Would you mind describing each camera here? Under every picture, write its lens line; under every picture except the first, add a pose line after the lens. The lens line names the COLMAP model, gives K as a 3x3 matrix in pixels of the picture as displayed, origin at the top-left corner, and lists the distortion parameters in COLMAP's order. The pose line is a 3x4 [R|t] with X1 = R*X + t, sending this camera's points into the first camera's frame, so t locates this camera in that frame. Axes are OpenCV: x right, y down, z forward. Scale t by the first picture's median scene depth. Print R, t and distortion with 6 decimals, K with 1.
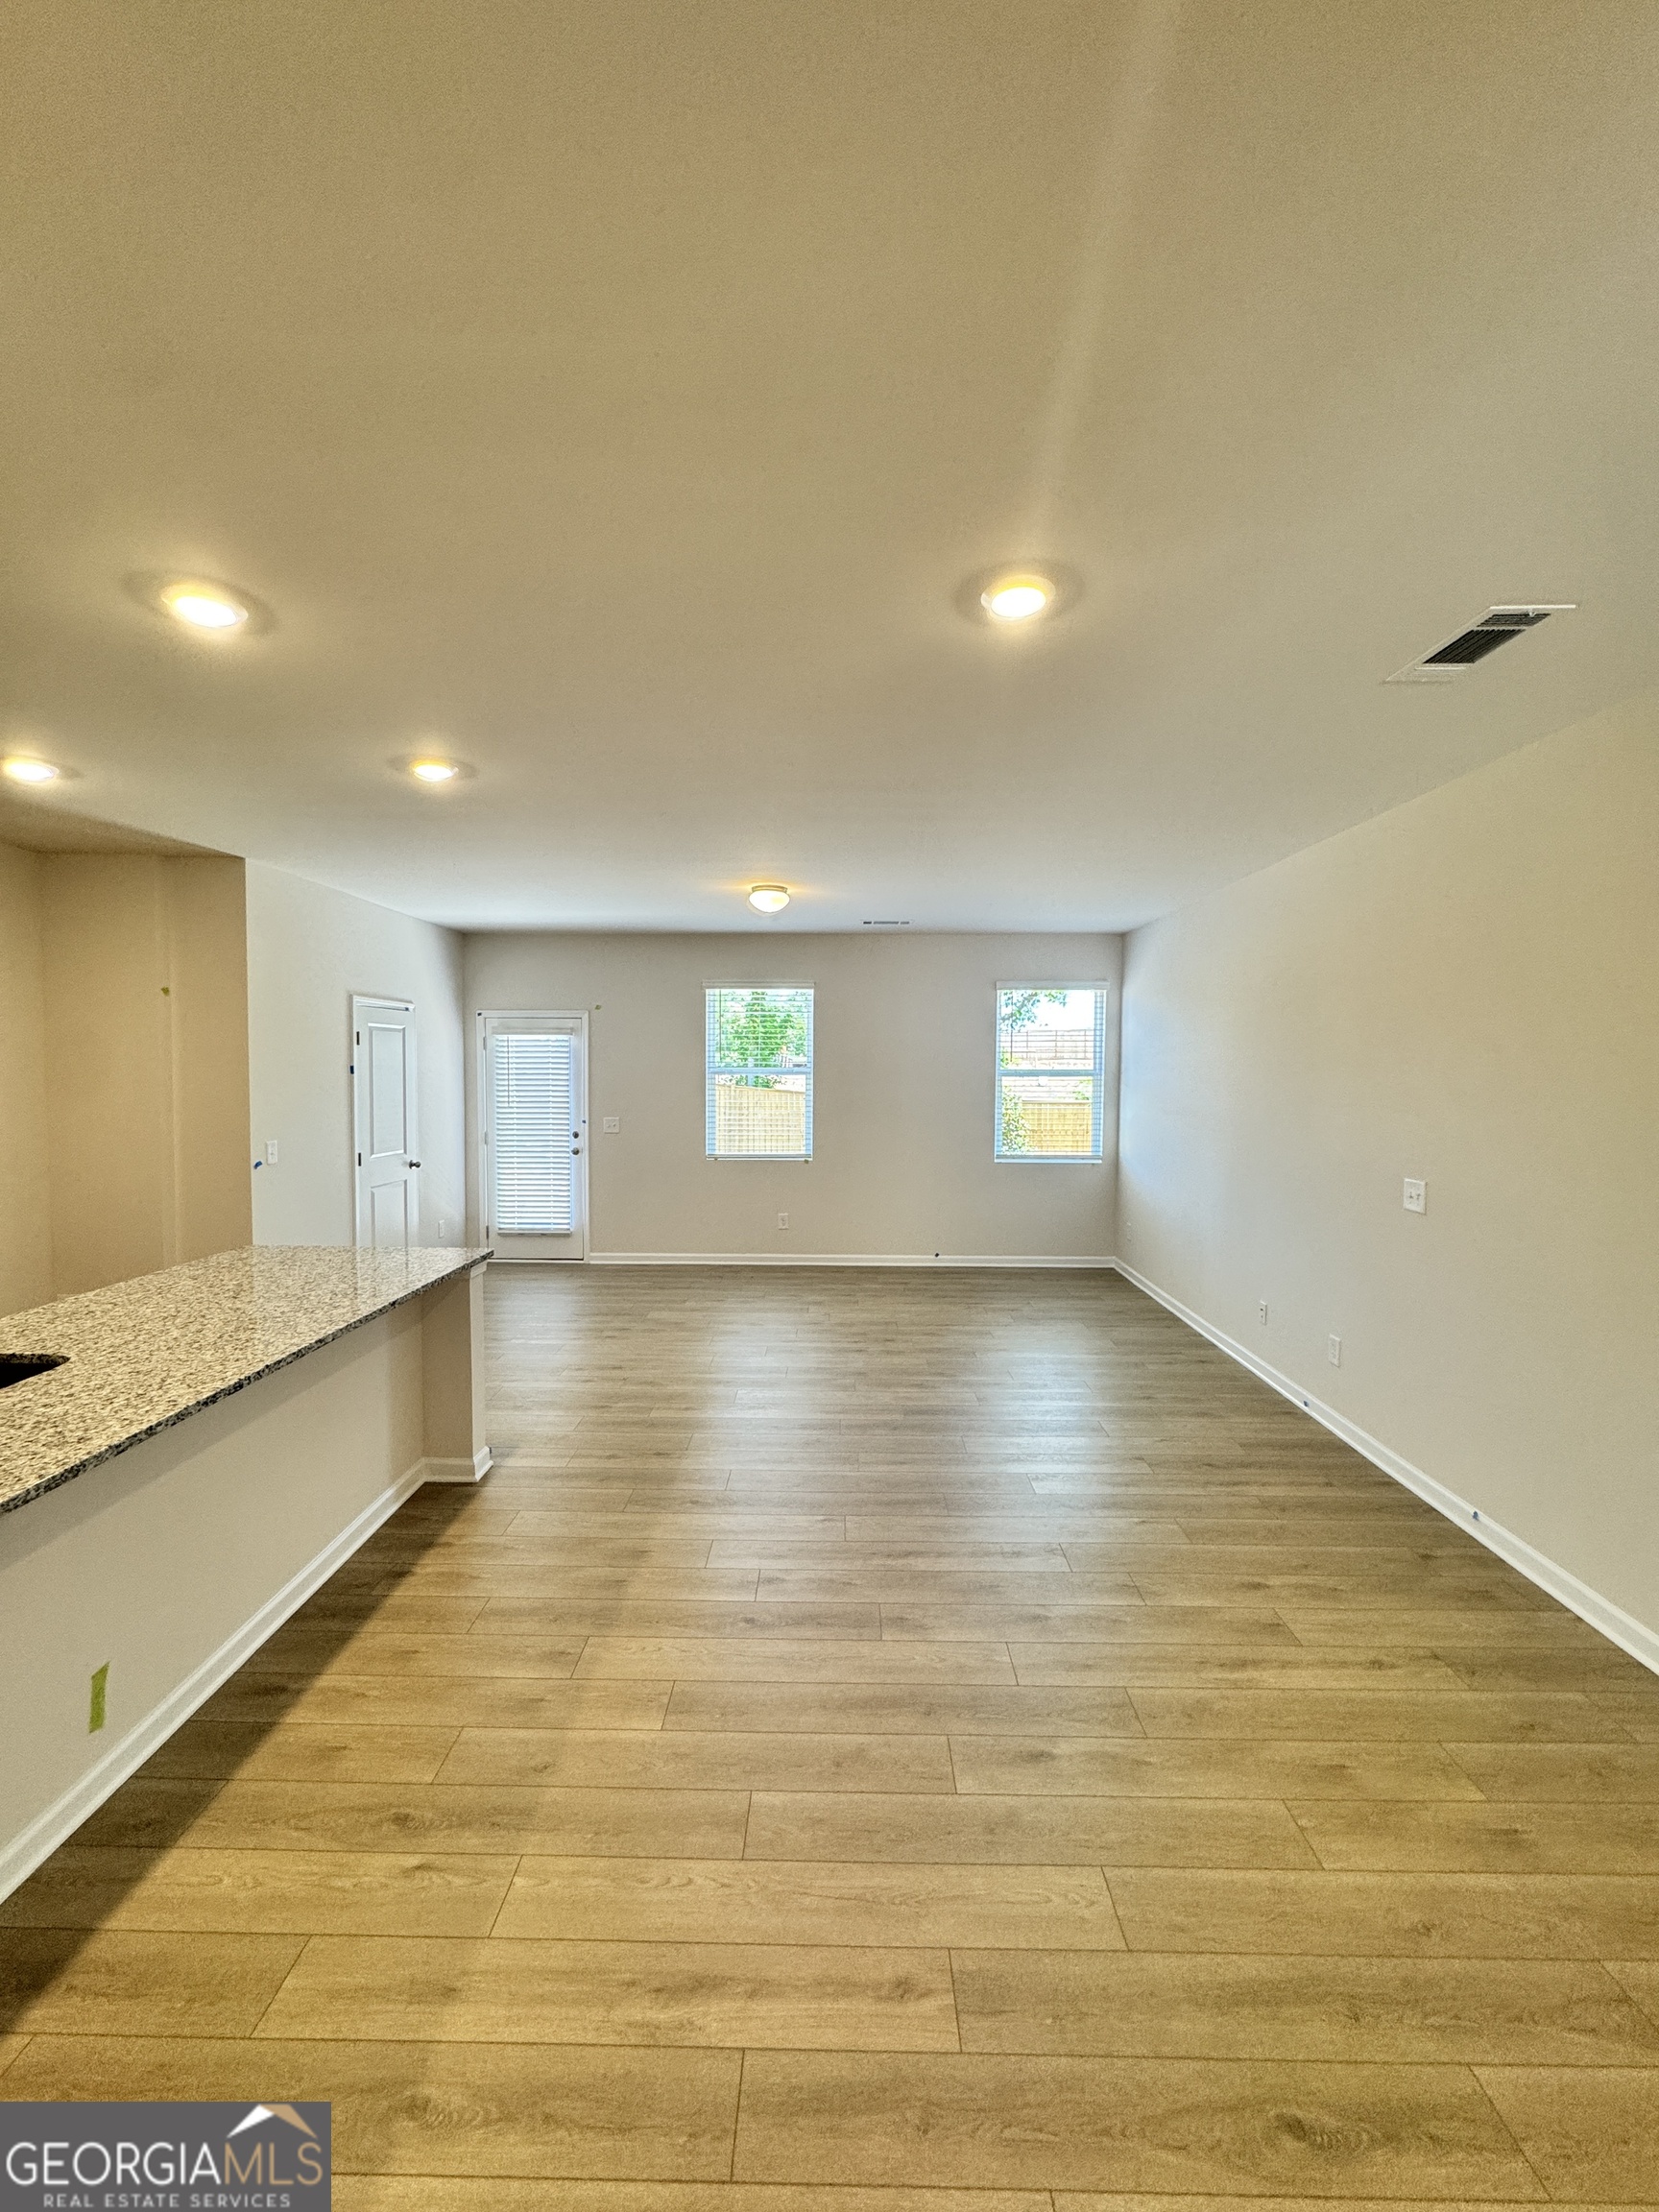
lens RADIAL K [[883.1, 0, 828.8], [0, 883.1, 1106.9], [0, 0, 1]] dist [-0.002462, 0.000542]
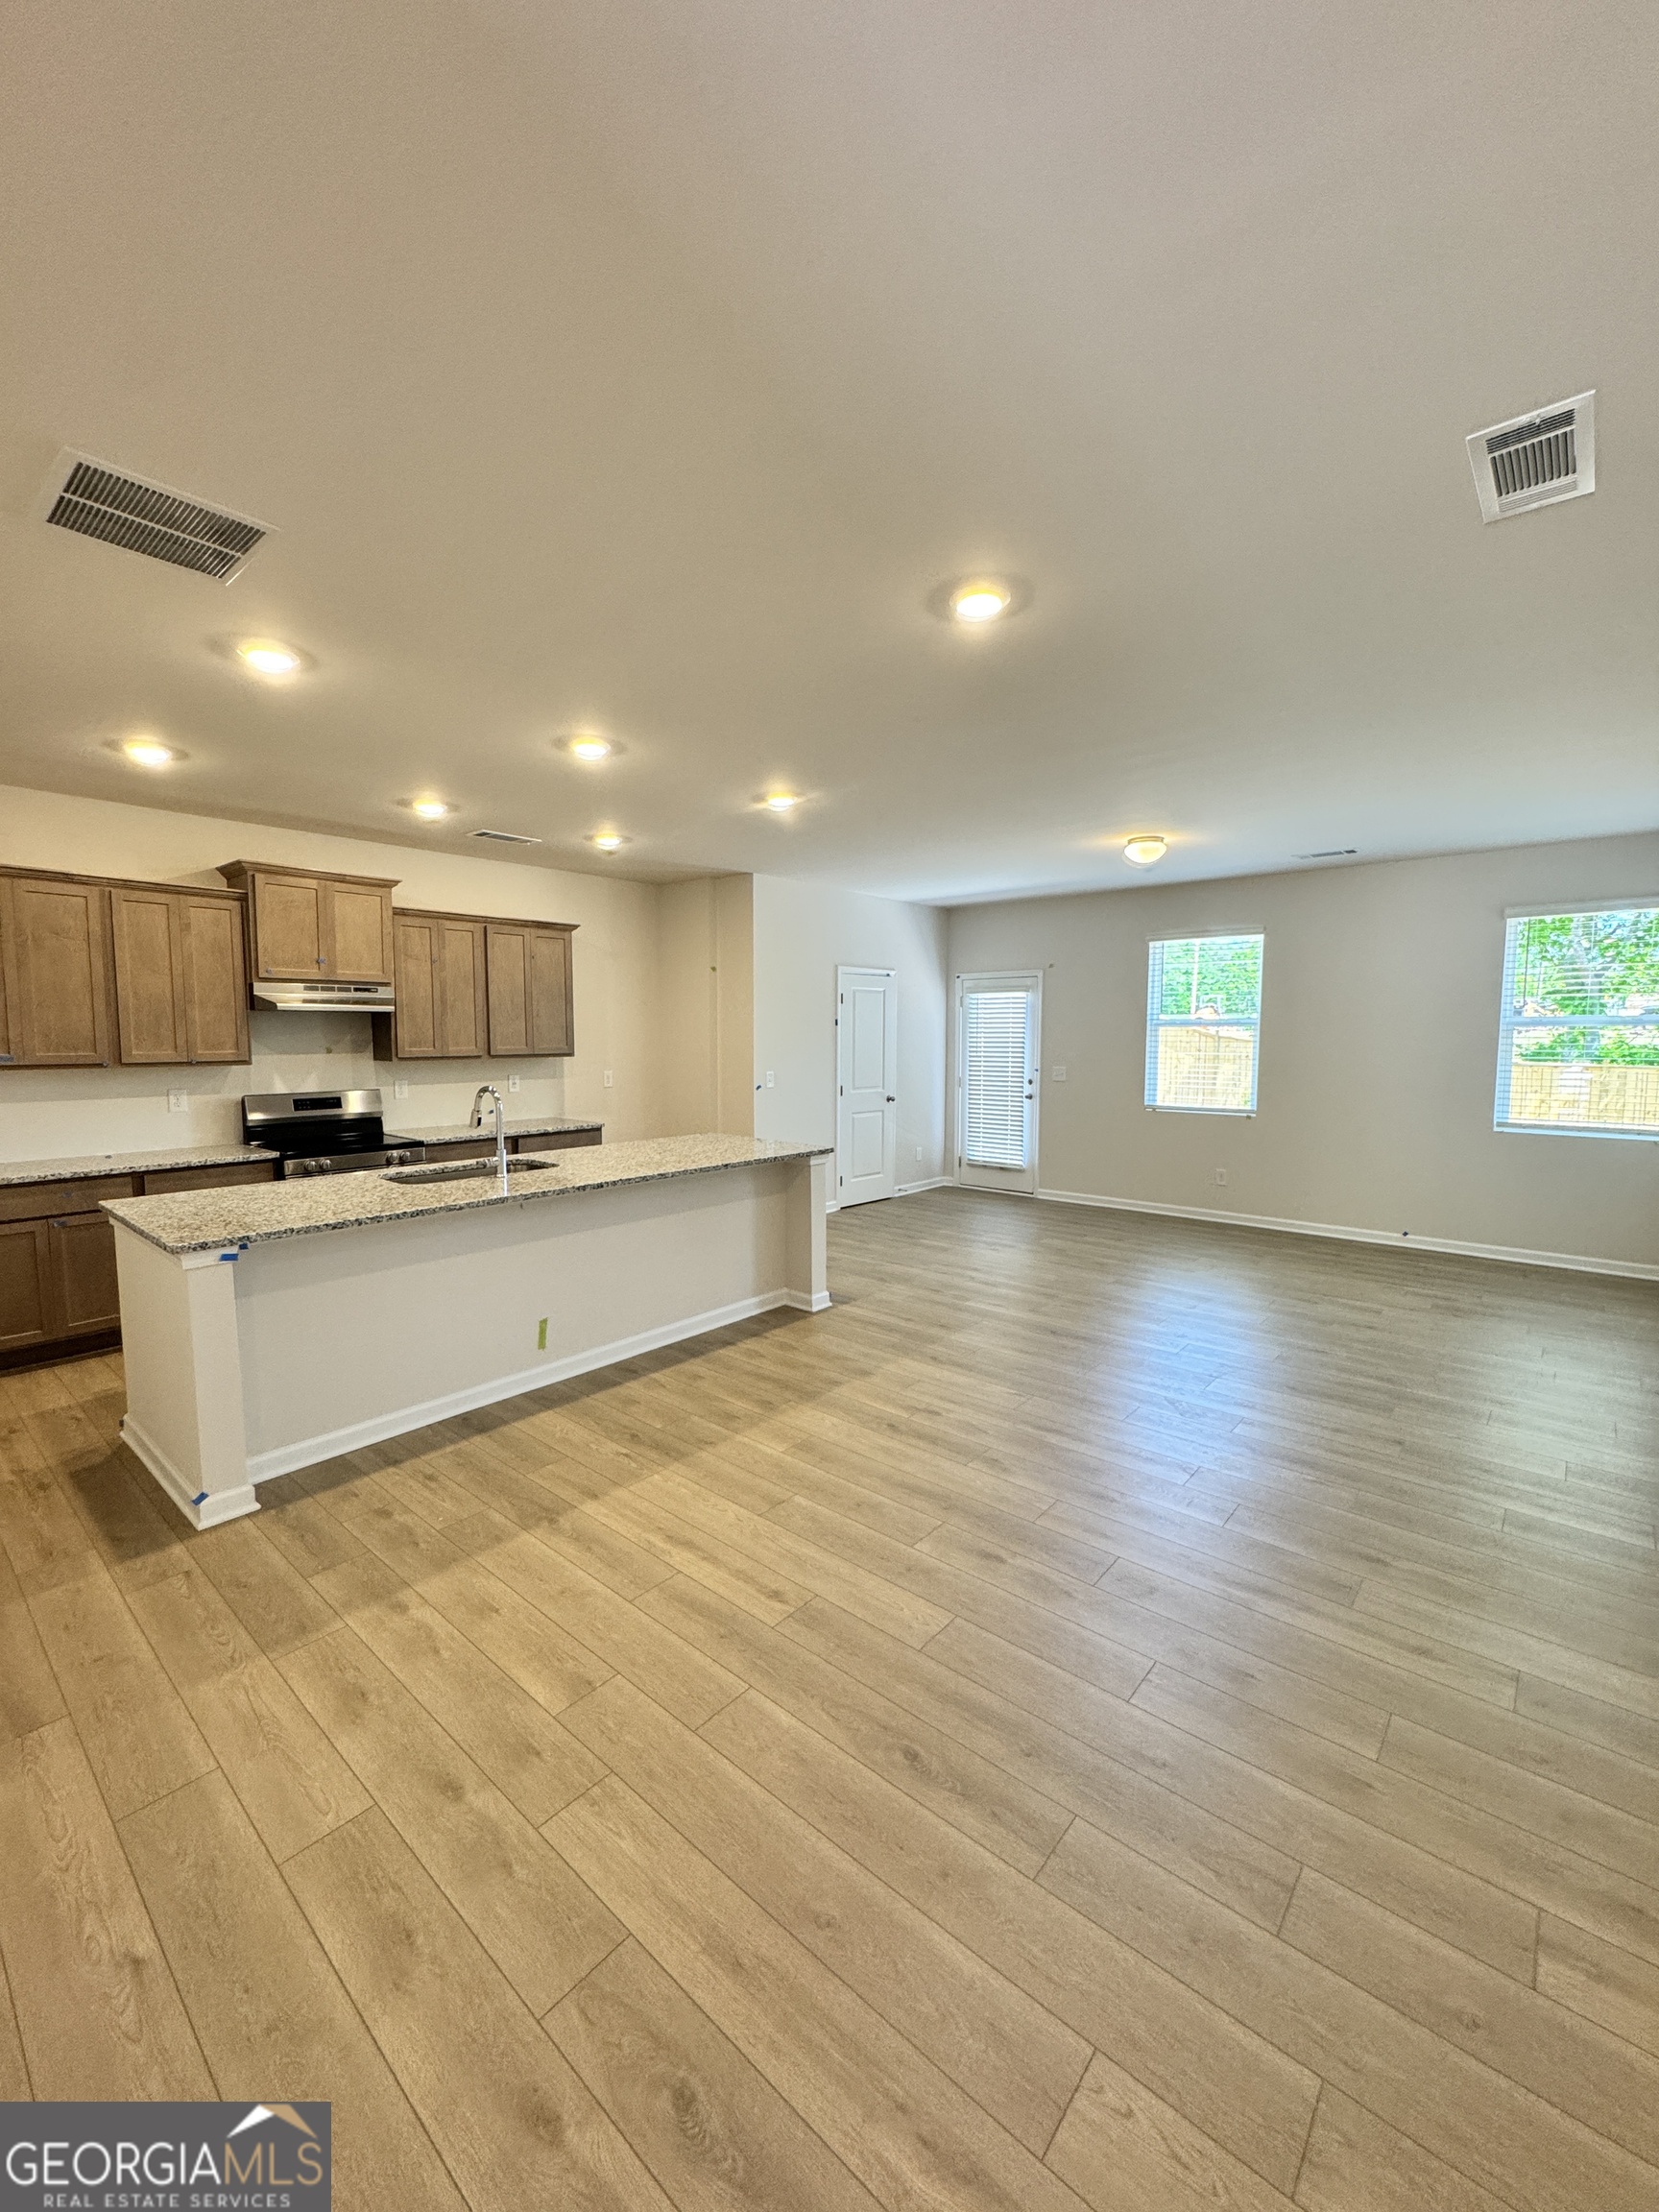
lens RADIAL K [[883.1, 0, 828.9], [0, 883.1, 1109.8], [0, 0, 1]] dist [-0.002462, 0.000542]
pose [[0.766790, 0.051640, -0.639817, 0.619668], [-0.025334, 0.998417, 0.050221, 0.045700], [0.641398, -0.022299, 0.766884, -0.054661]]
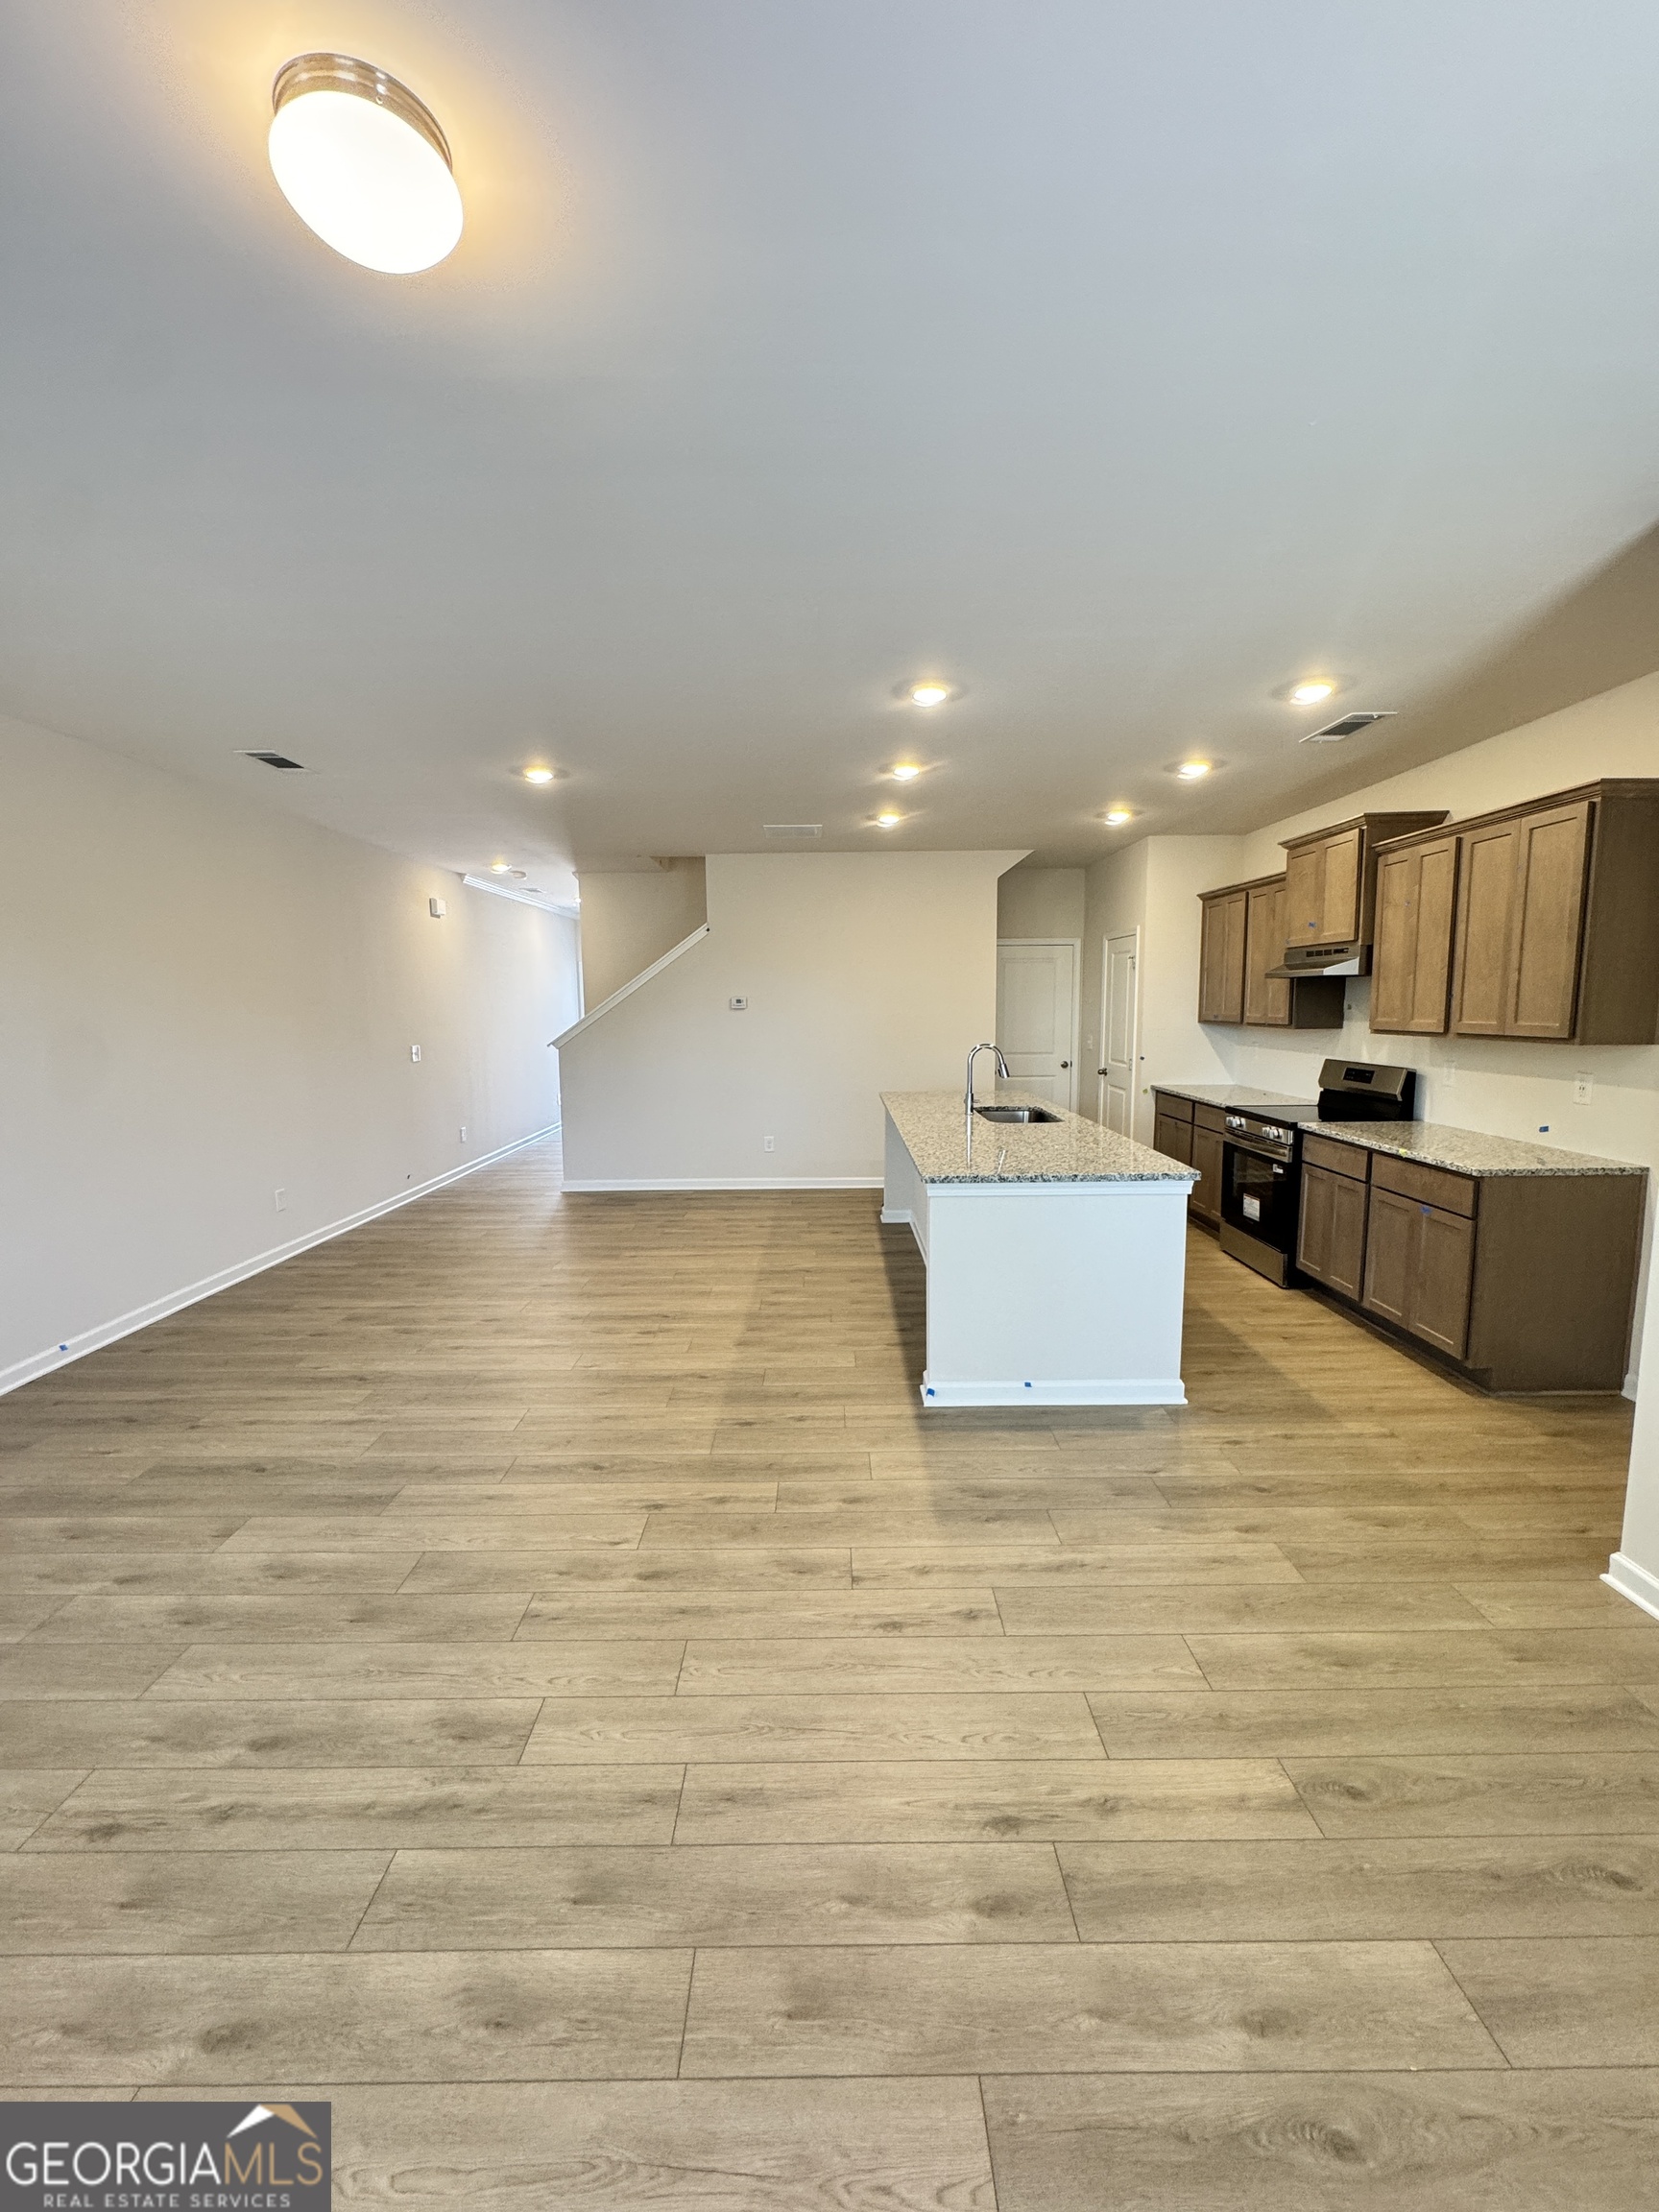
lens RADIAL K [[883.1, 0, 840.4], [0, 883.1, 1104.2], [0, 0, 1]] dist [-0.002462, 0.000542]
pose [[-0.999560, 0.006774, -0.028894, -0.351415], [0.002023, 0.986887, 0.161403, -0.075289], [0.029609, 0.161273, -0.986466, 2.437176]]
